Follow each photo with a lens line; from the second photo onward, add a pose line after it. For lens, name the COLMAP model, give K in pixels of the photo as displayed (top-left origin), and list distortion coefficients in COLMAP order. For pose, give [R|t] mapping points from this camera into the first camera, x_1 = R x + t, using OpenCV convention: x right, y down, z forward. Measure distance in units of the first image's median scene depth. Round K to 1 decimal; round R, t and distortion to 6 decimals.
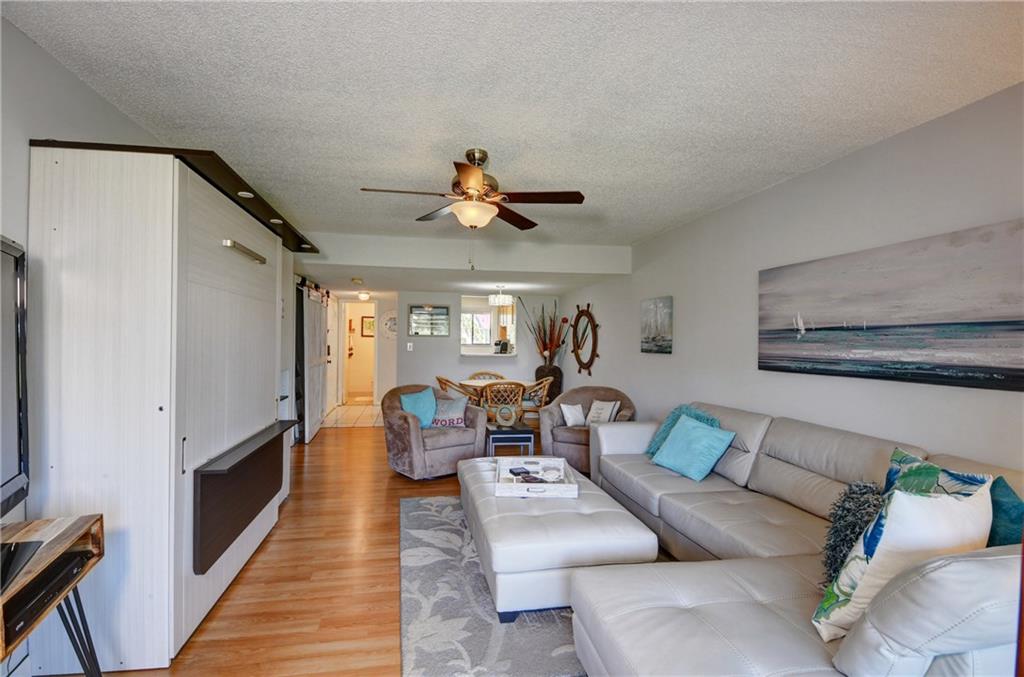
lens RADIAL K [[483.6, 0, 512.0], [0, 483.6, 338.5], [0, 0, 1]] dist [0.001196, 0.000066]
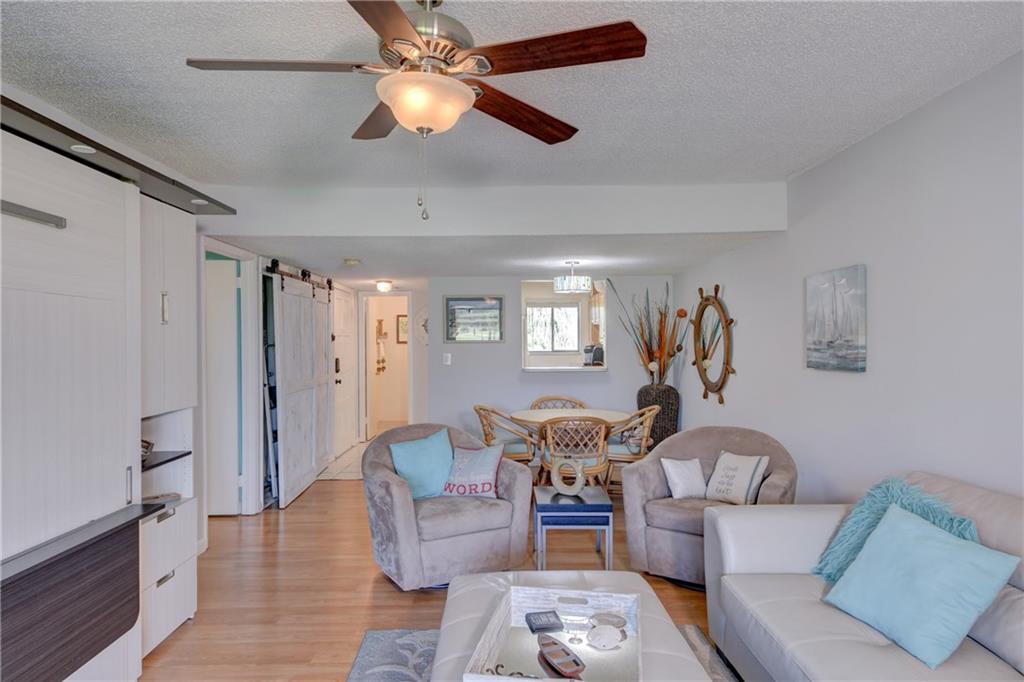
lens RADIAL K [[648.5, 0, 527.4], [0, 648.5, 339.7], [0, 0, 1]] dist [0.046854, -0.053746]
pose [[0.987104, -0.019005, -0.158946, 0.057821], [0.018962, 0.999819, -0.001789, -0.007679], [0.158951, -0.001247, 0.987286, 0.172143]]
